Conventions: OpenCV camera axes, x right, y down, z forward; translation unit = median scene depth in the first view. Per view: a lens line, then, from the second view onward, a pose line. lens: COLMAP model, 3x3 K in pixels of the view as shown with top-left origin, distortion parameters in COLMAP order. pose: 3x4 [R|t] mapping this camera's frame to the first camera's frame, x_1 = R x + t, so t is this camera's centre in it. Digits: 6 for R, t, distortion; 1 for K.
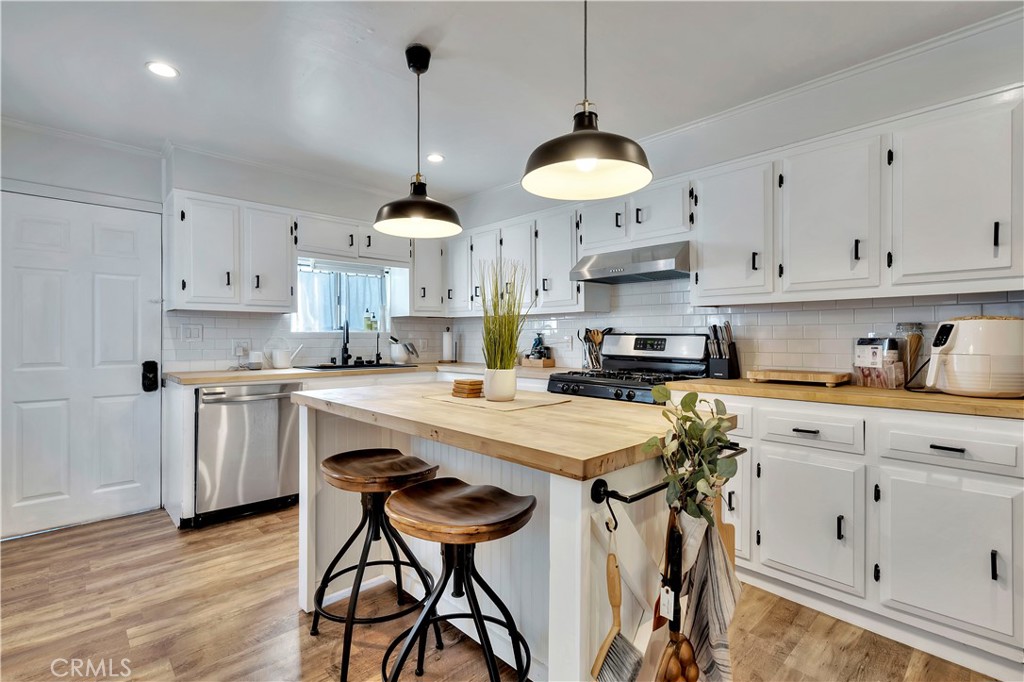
lens RADIAL K [[479.7, 0, 510.9], [0, 479.7, 340.1], [0, 0, 1]] dist [-0.000306, 0.000092]
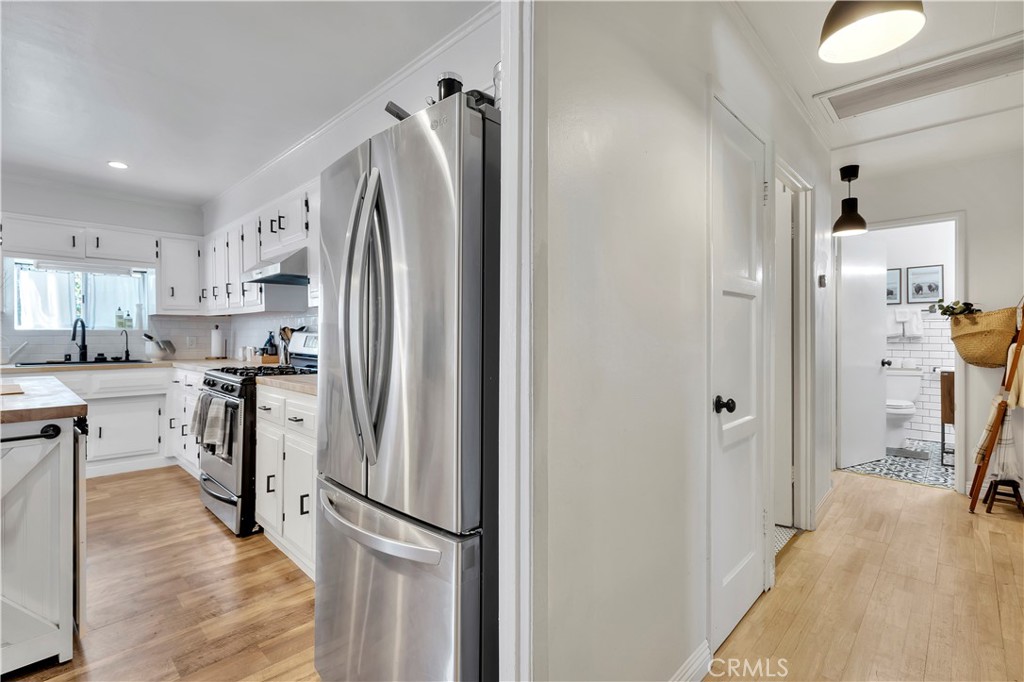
lens RADIAL K [[467.4, 0, 512.0], [0, 467.4, 341.0], [0, 0, 1]] dist [0.000097, -0.000334]
pose [[0.998793, 0.001093, 0.049111, 0.796965], [-0.001527, 0.999960, 0.008788, -0.003418], [-0.049099, -0.008853, 0.998755, -0.083818]]
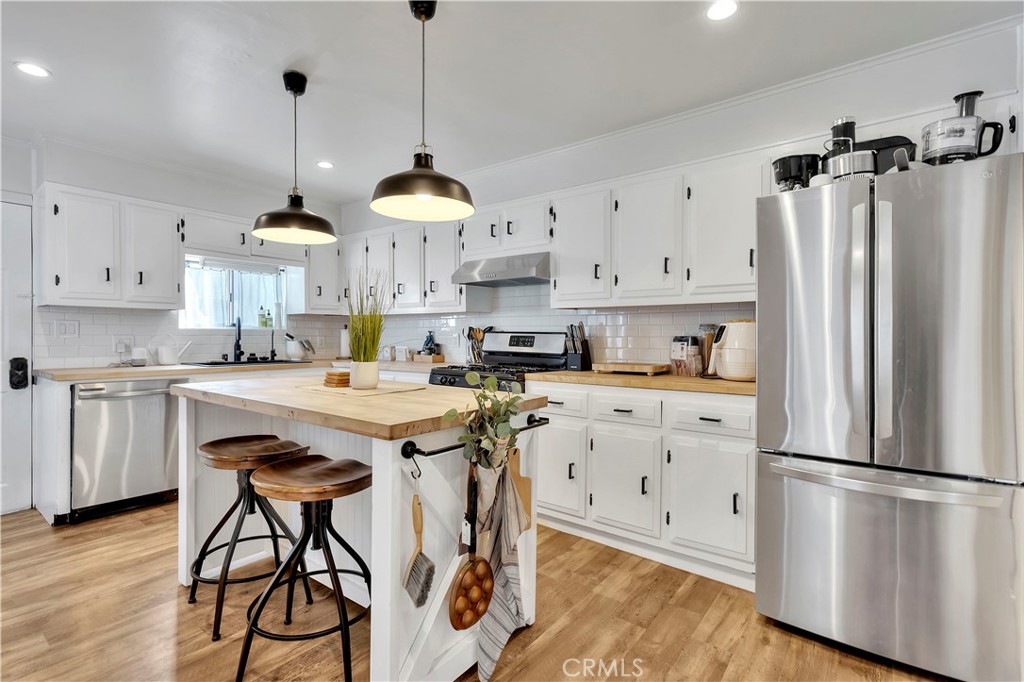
lens RADIAL K [[480.7, 0, 508.2], [0, 480.7, 340.9], [0, 0, 1]] dist [-0.001448, 0.000351]
pose [[0.988028, 0.001394, 0.154269, 0.095321], [-0.002476, 0.999974, 0.006820, 0.000658], [-0.154255, -0.007121, 0.988005, -0.139183]]
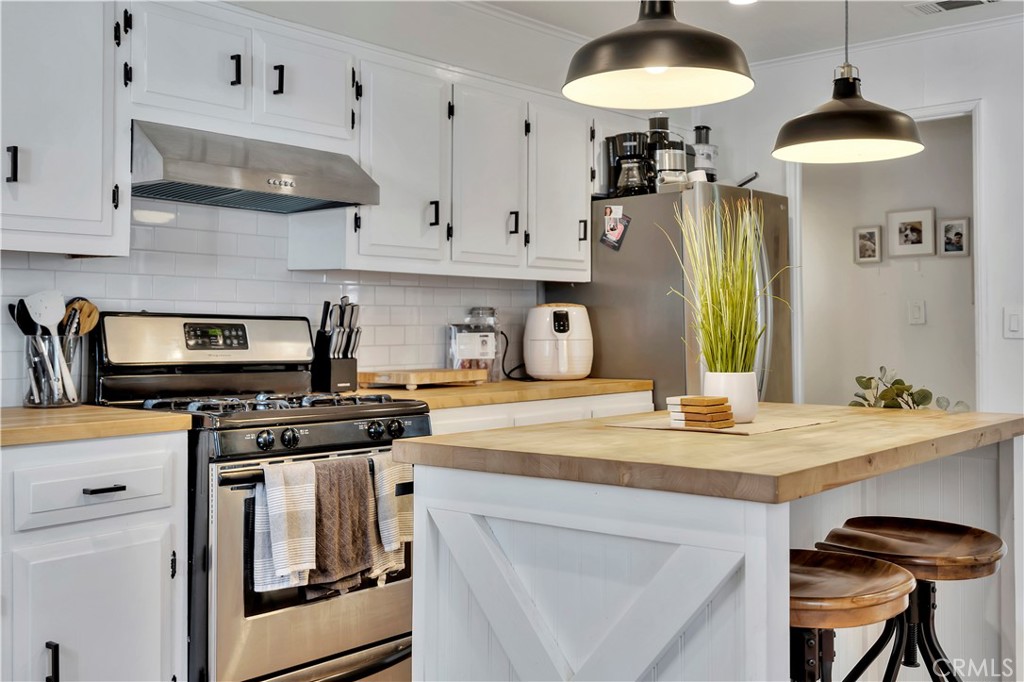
lens RADIAL K [[1013.0, 0, 511.3], [0, 1013.0, 311.0], [0, 0, 1]] dist [0.008692, 0.006383]
pose [[-0.099004, 0.013936, 0.994989, -0.875195], [-0.000107, 0.999902, -0.014016, -0.002990], [-0.995087, -0.001494, -0.098993, 0.939952]]
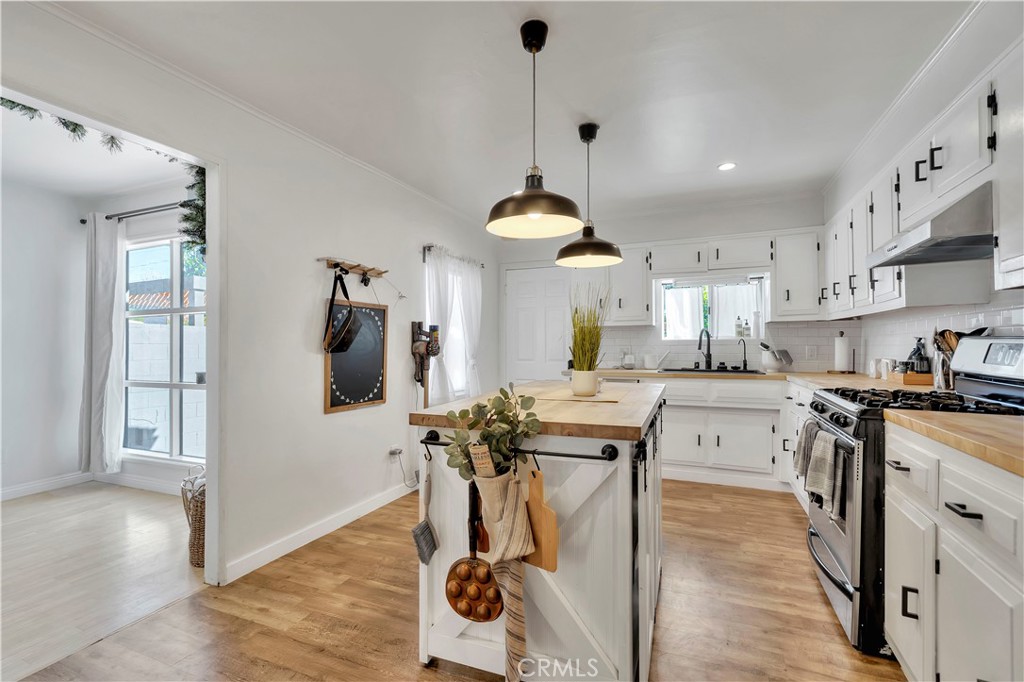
lens RADIAL K [[468.9, 0, 504.0], [0, 468.9, 343.6], [0, 0, 1]] dist [0.012190, -0.000686]
pose [[0.397791, -0.005869, -0.917457, 0.682022], [0.002119, 0.999983, -0.005478, -0.003236], [0.917474, 0.000235, 0.397796, 0.214255]]
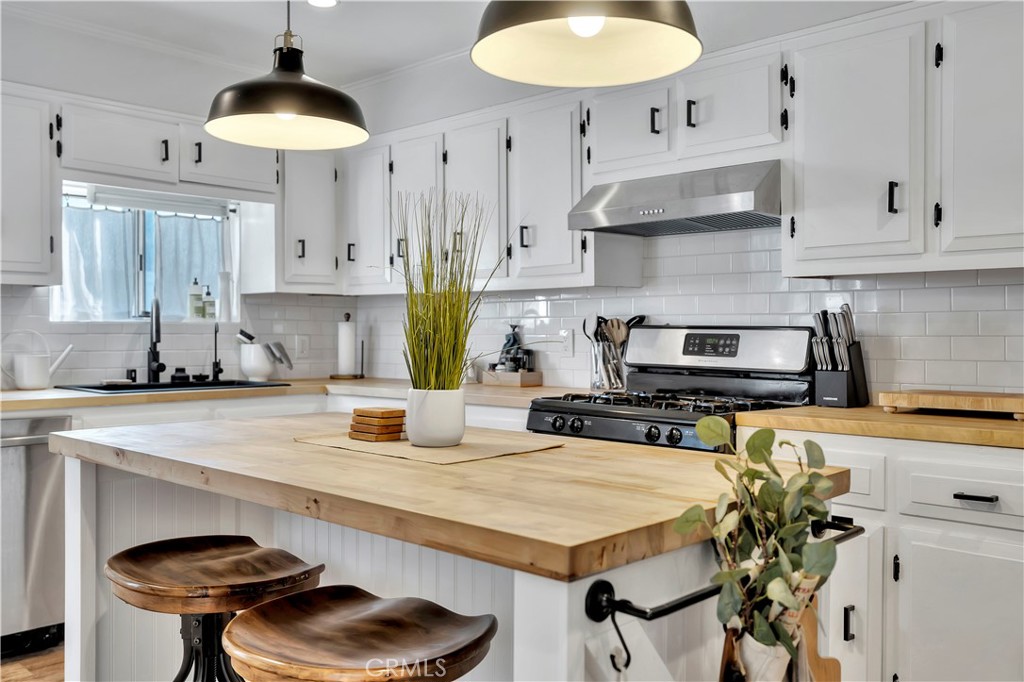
lens RADIAL K [[886.5, 0, 512.0], [0, 886.5, 341.0], [0, 0, 1]] dist [0.015784, -0.011437]
pose [[0.998829, 0.001479, 0.048355, 0.010487], [-0.001690, 0.999989, 0.004337, 0.000105], [-0.048348, -0.004413, 0.998821, -0.019654]]
